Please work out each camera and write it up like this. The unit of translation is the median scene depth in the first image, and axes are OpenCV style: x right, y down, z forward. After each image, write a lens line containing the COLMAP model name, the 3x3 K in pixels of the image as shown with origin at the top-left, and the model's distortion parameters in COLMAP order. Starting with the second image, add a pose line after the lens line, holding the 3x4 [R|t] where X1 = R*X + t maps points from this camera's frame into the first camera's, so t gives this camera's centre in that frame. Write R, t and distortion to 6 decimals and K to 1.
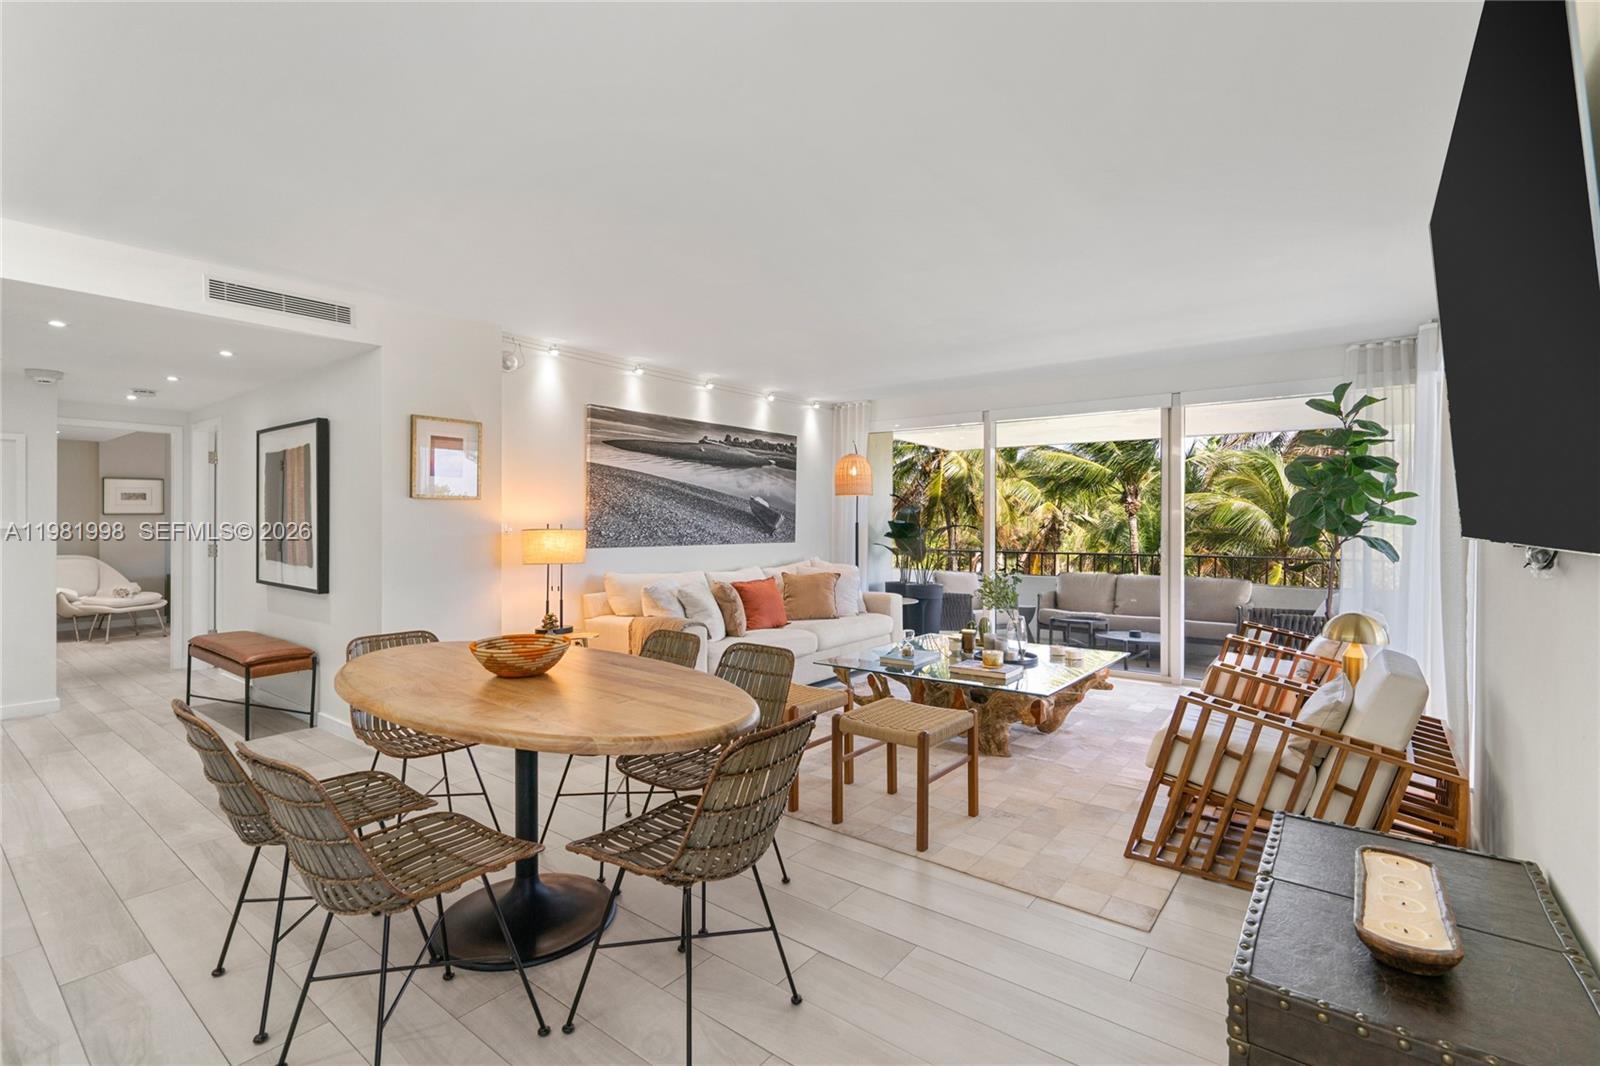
lens RADIAL K [[739.9, 0, 800.0], [0, 739.9, 533.0], [0, 0, 1]] dist [-0.006508, 0.000453]
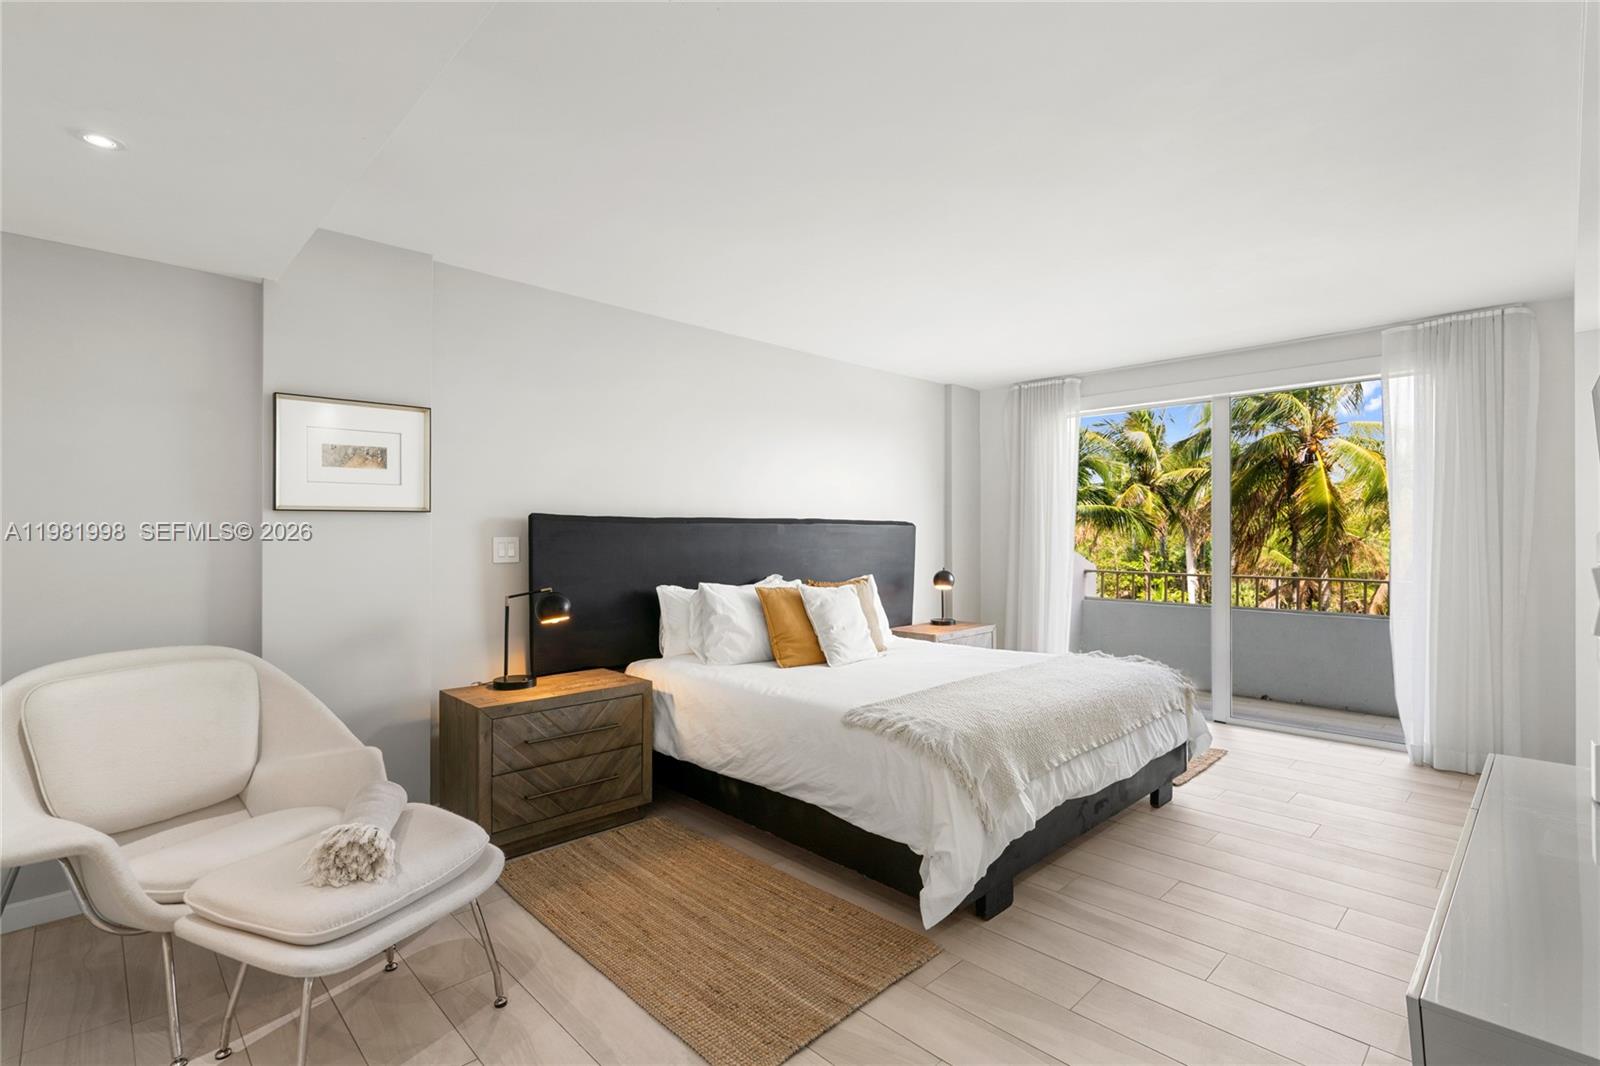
lens RADIAL K [[739.9, 0, 800.0], [0, 739.9, 533.0], [0, 0, 1]] dist [-0.006508, 0.000453]
pose [[0.990789, -0.001275, -0.135409, -0.973241], [-0.001312, 0.999818, -0.019019, -0.014553], [0.135408, 0.019021, 0.990607, 1.027050]]
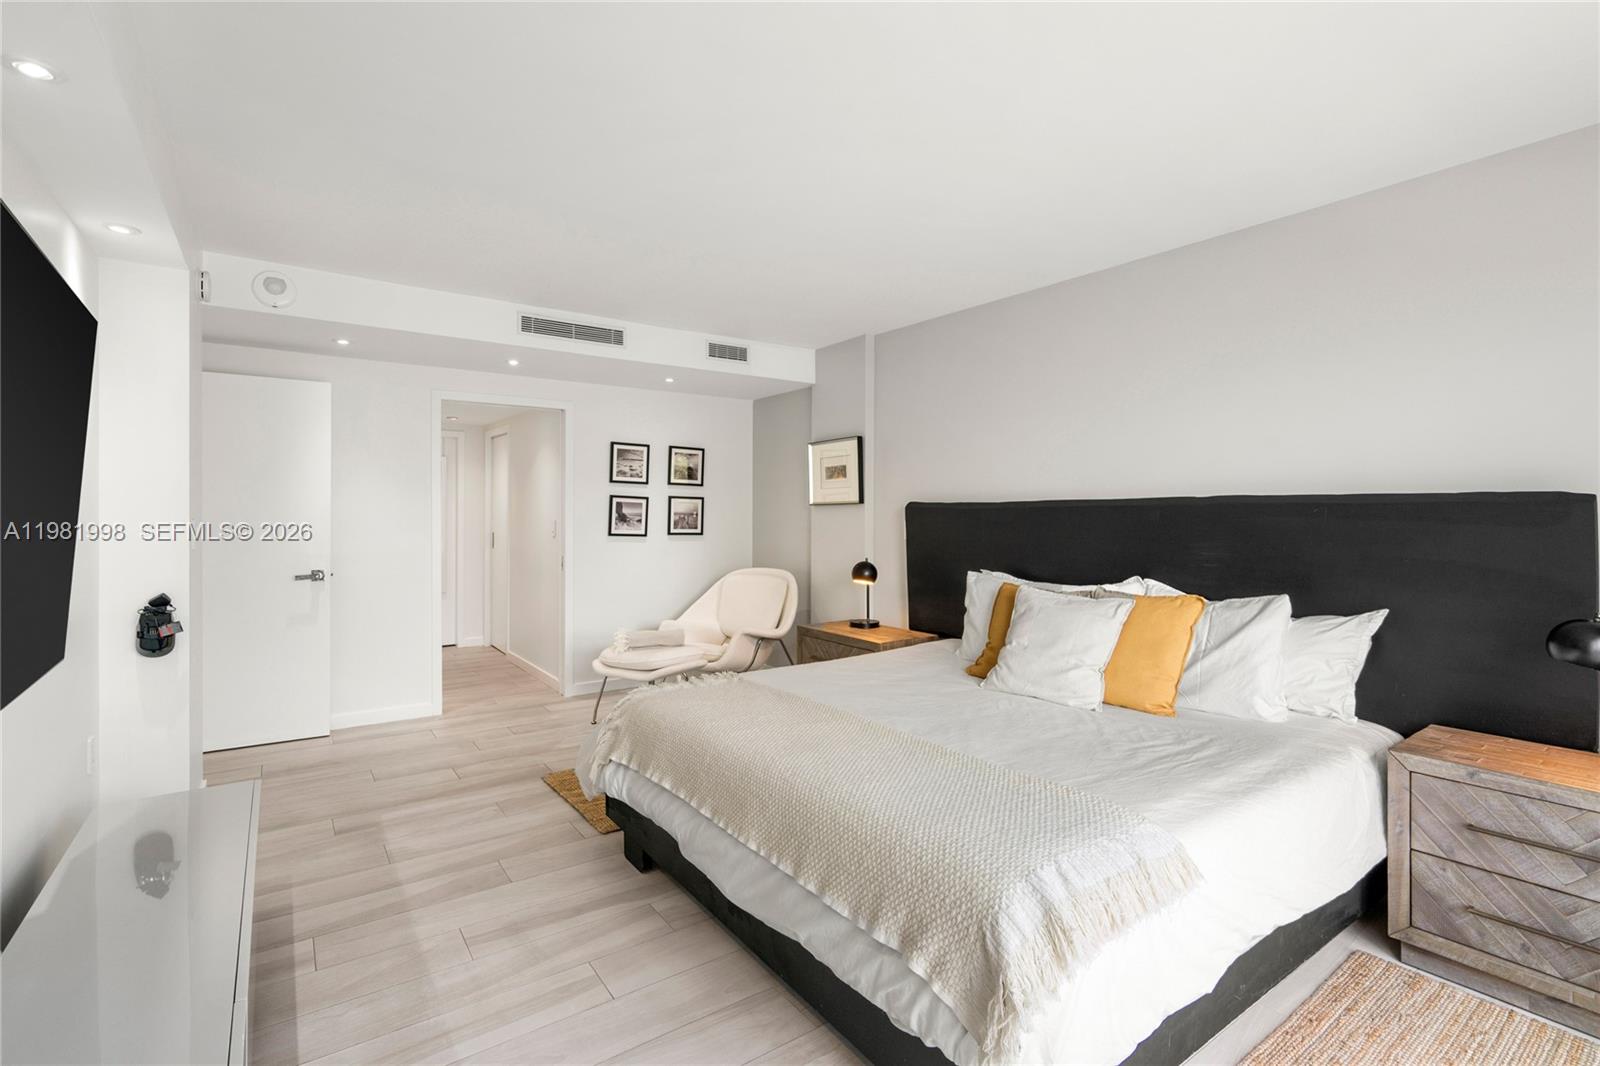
lens RADIAL K [[725.0, 0, 800.7], [0, 725.0, 528.5], [0, 0, 1]] dist [-0.000028, 0.000756]
pose [[-0.281487, 0.010631, -0.959506, -0.541463], [-0.011314, 0.999832, 0.014397, -0.021843], [0.959498, 0.014909, -0.281320, 1.651735]]
